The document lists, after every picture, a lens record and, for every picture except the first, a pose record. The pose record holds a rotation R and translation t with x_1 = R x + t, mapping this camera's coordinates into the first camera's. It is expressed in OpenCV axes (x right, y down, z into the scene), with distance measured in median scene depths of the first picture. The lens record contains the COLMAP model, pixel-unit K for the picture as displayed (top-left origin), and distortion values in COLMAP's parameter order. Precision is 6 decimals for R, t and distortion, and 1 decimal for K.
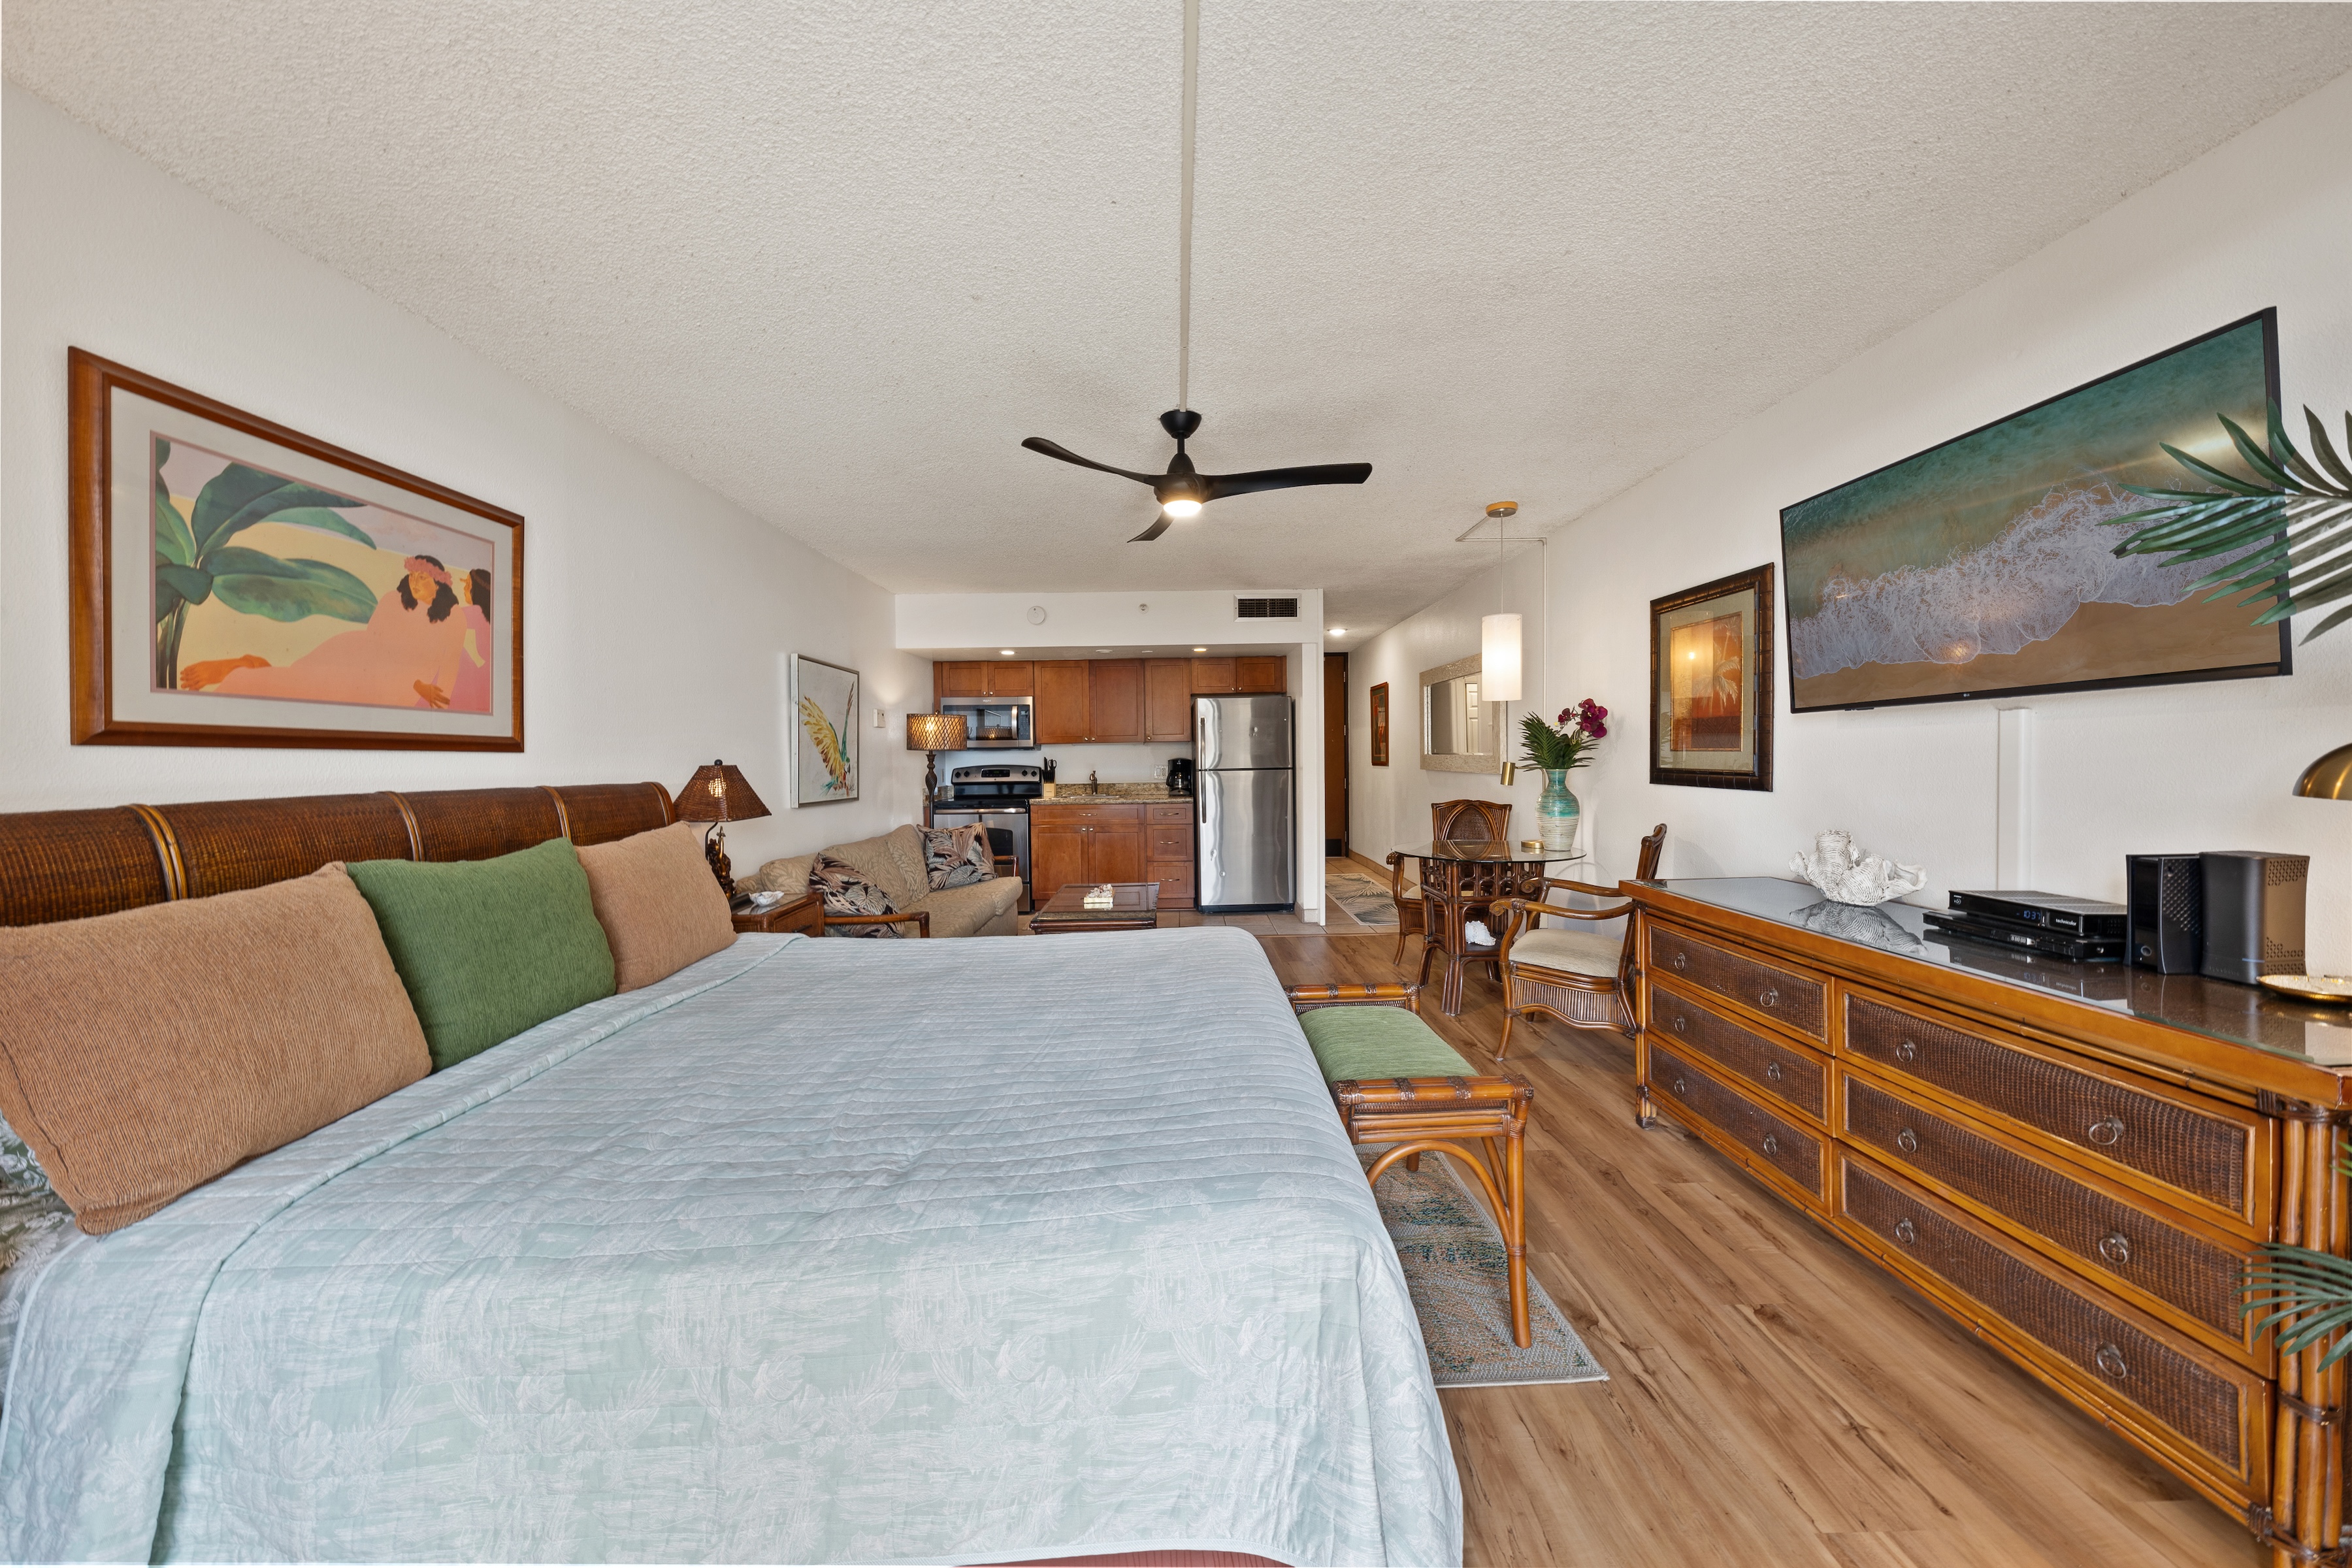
lens RADIAL K [[781.2, 0, 1189.9], [0, 781.2, 770.8], [0, 0, 1]] dist [-0.000777, -0.000064]
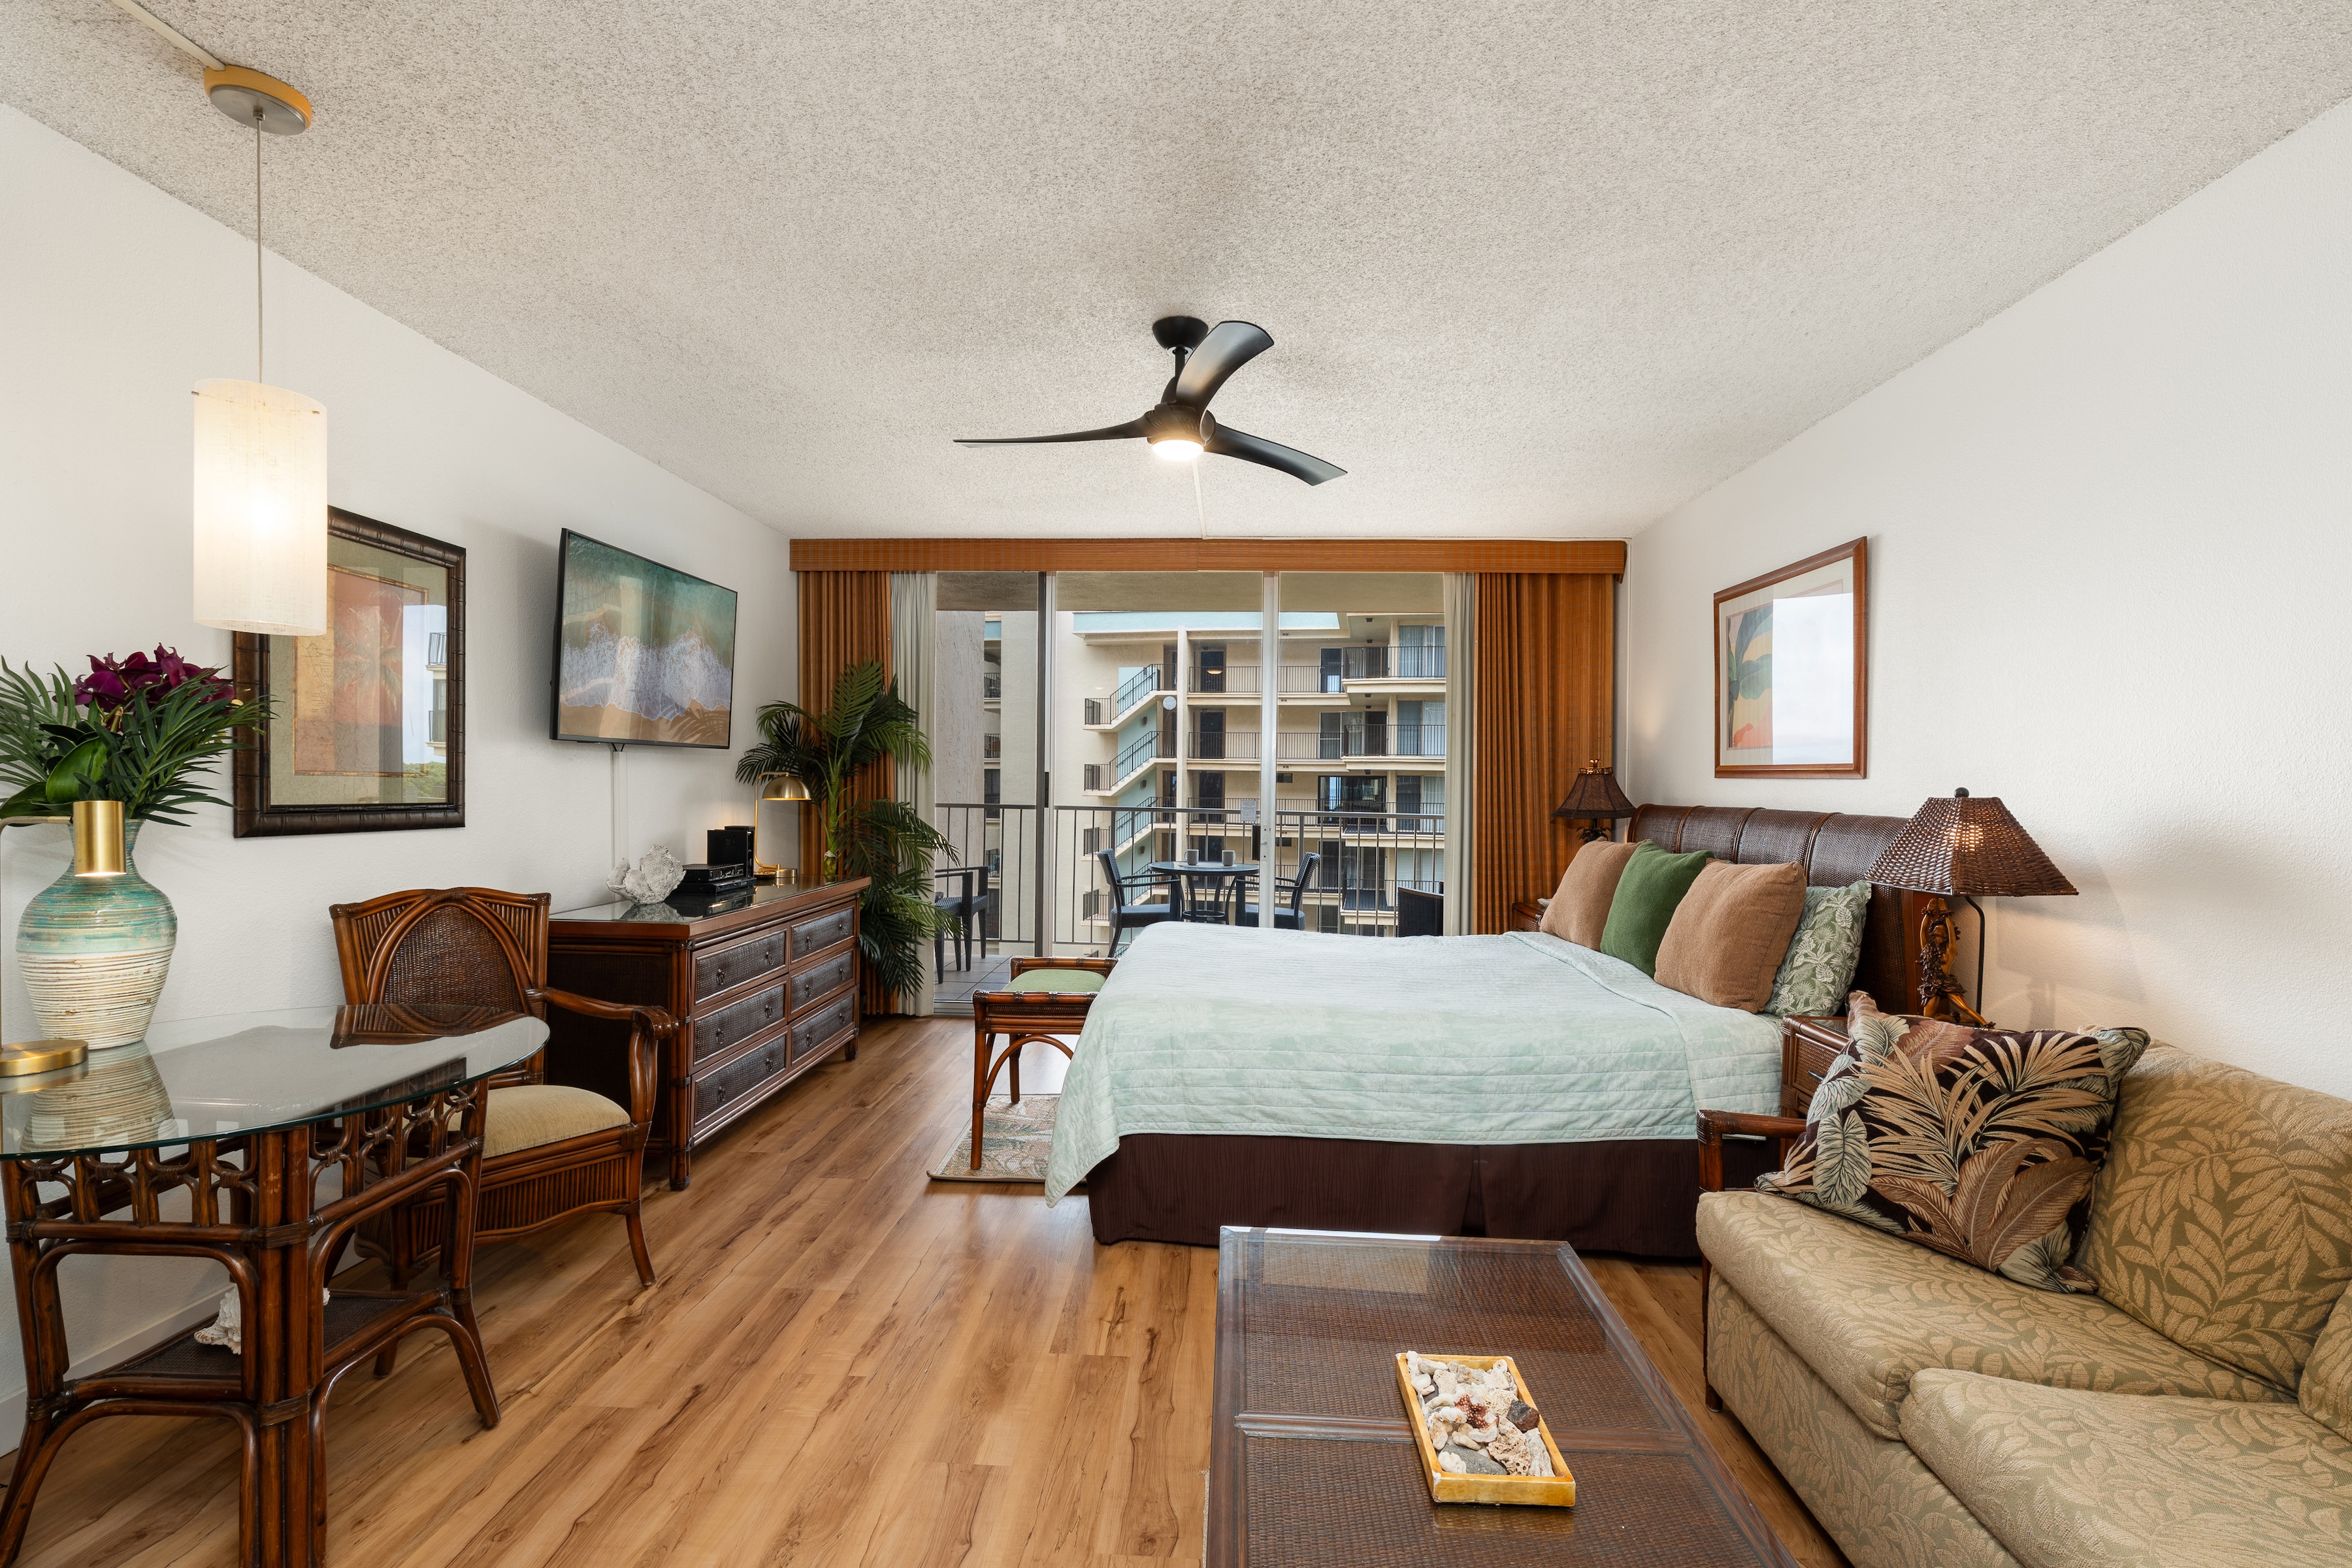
lens RADIAL K [[1086.4, 0, 1176.0], [0, 1086.4, 784.0], [0, 0, 1]] dist [0.002301, 0.000230]
pose [[-0.996857, 0.000812, 0.079224, -0.116298], [0.002267, 0.999830, 0.018287, -0.047741], [-0.079196, 0.018409, -0.996689, 2.639377]]
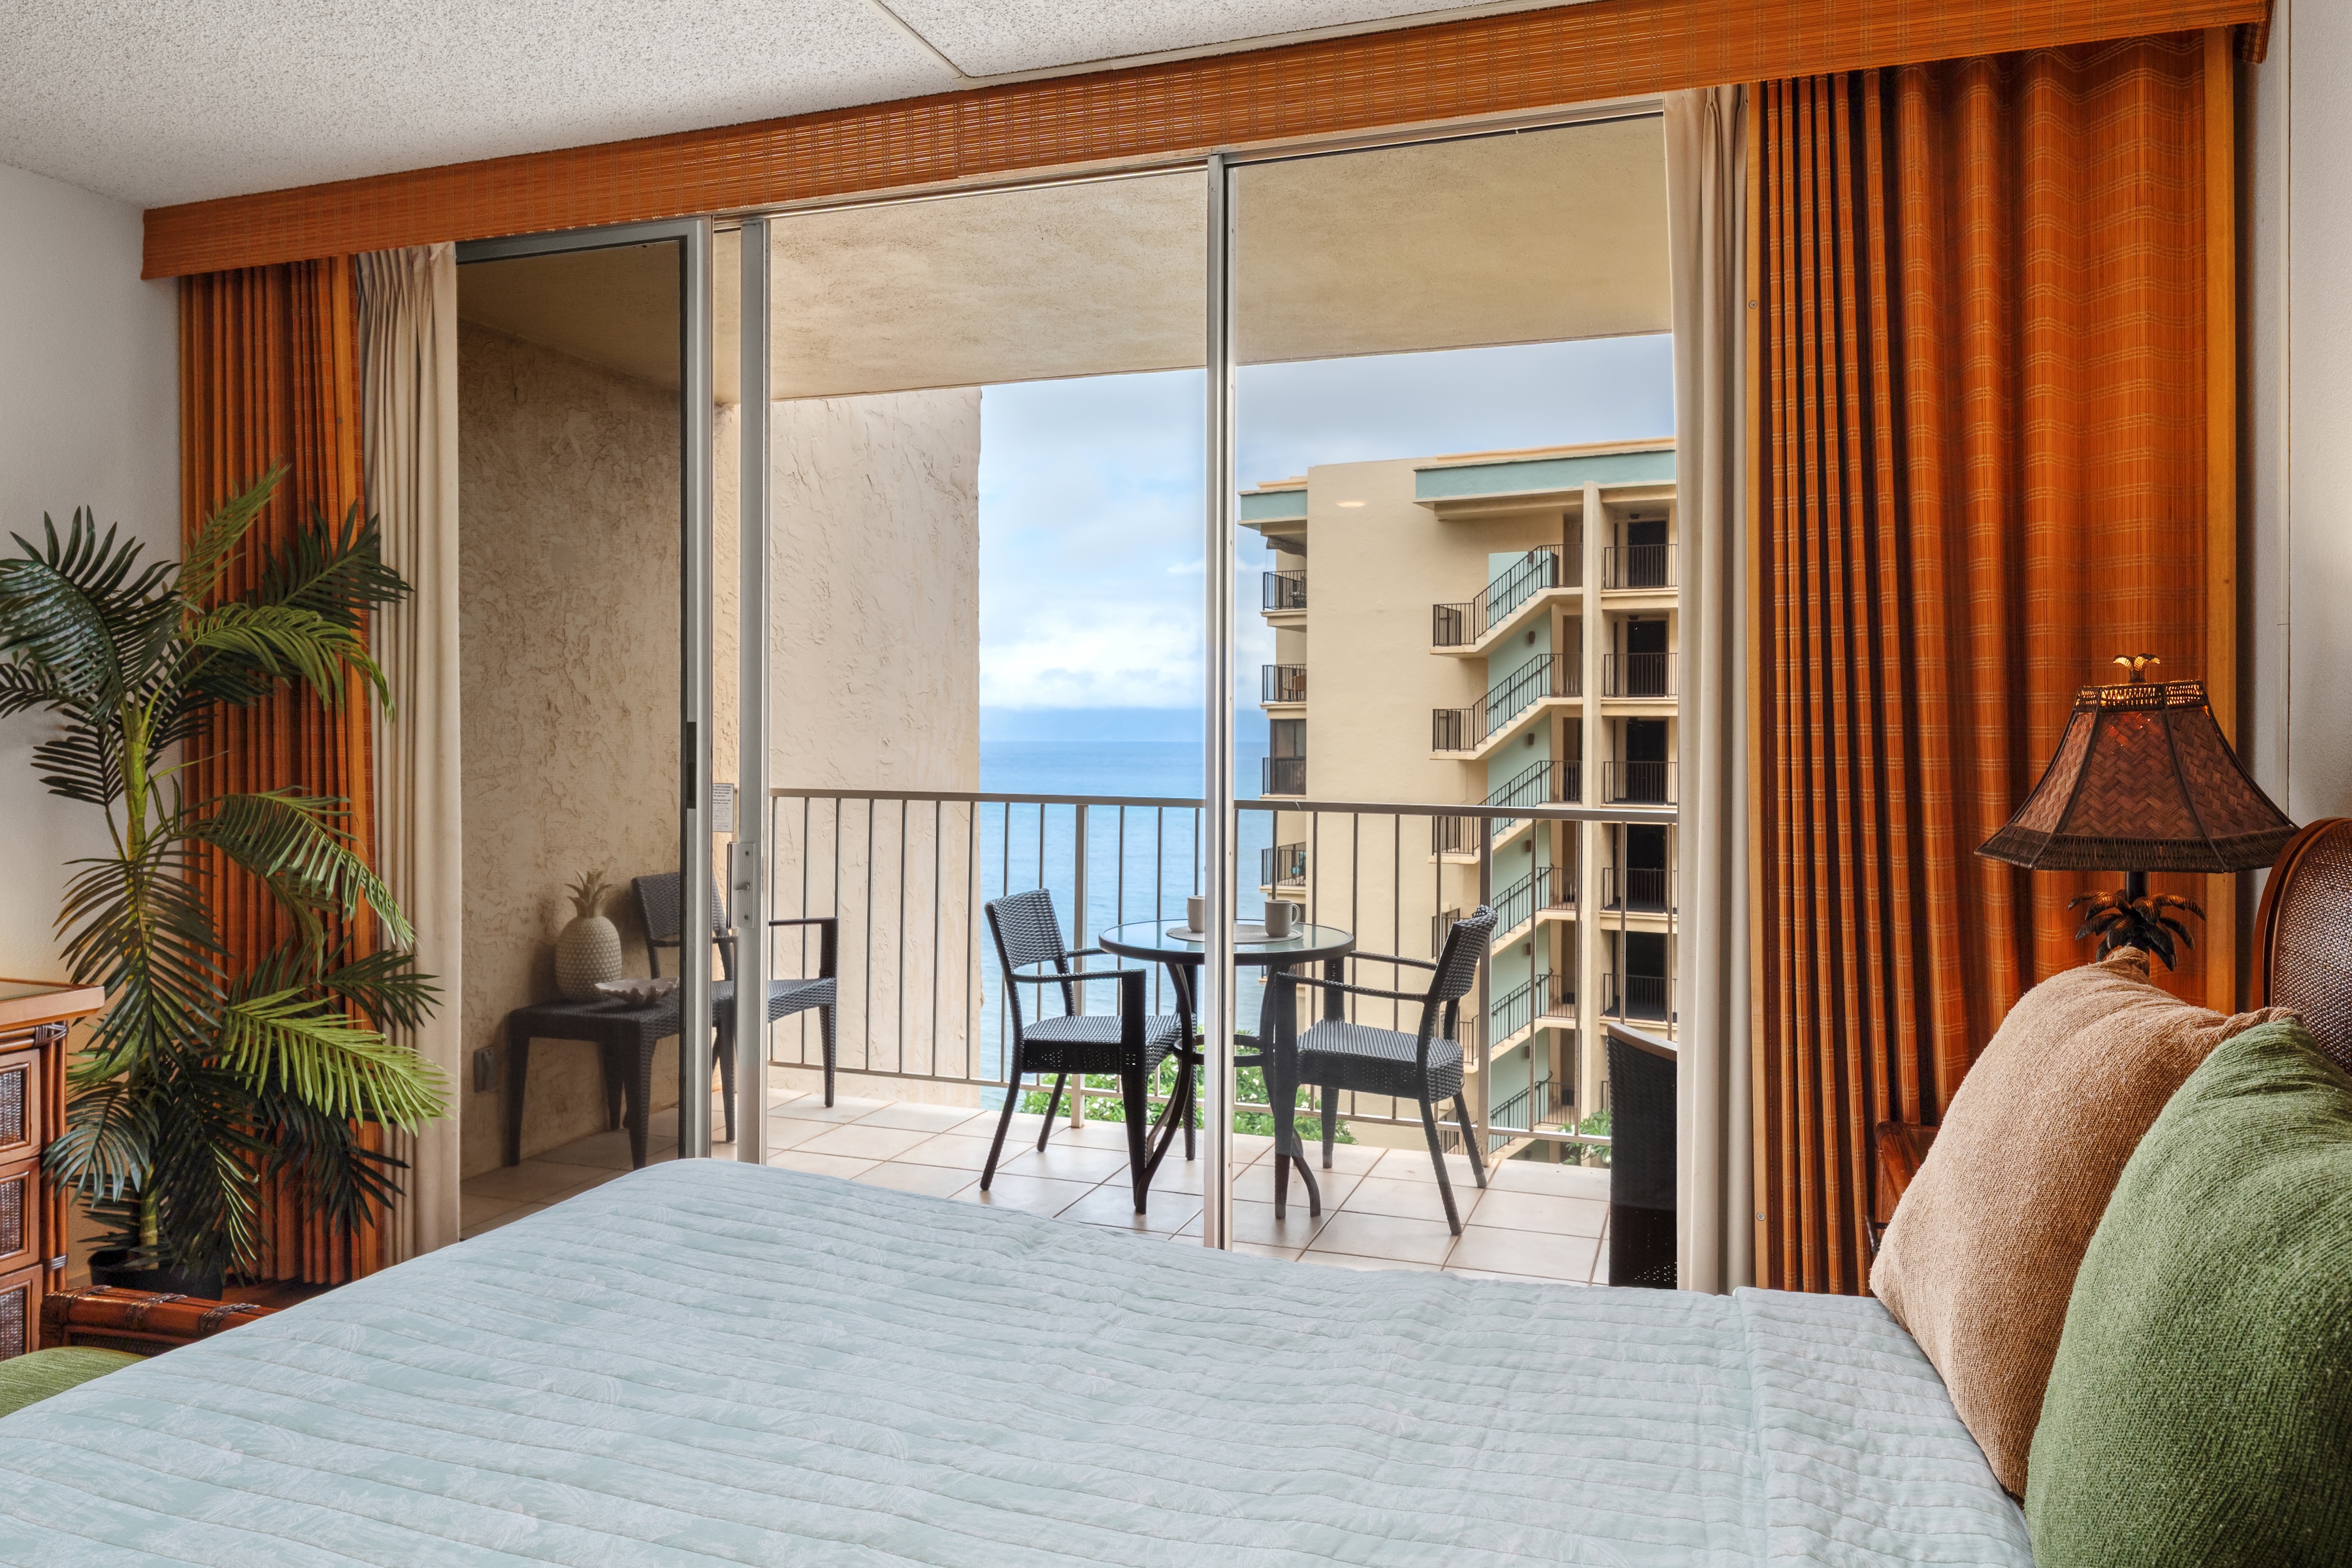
lens RADIAL K [[1596.5, 0, 1178.3], [0, 1596.5, 728.0], [0, 0, 1]] dist [0.001998, 0.000282]
pose [[-0.934479, 0.010008, 0.355877, -0.610569], [0.013972, 0.999866, 0.008570, -0.028652], [-0.355744, 0.012981, -0.934493, 1.399411]]
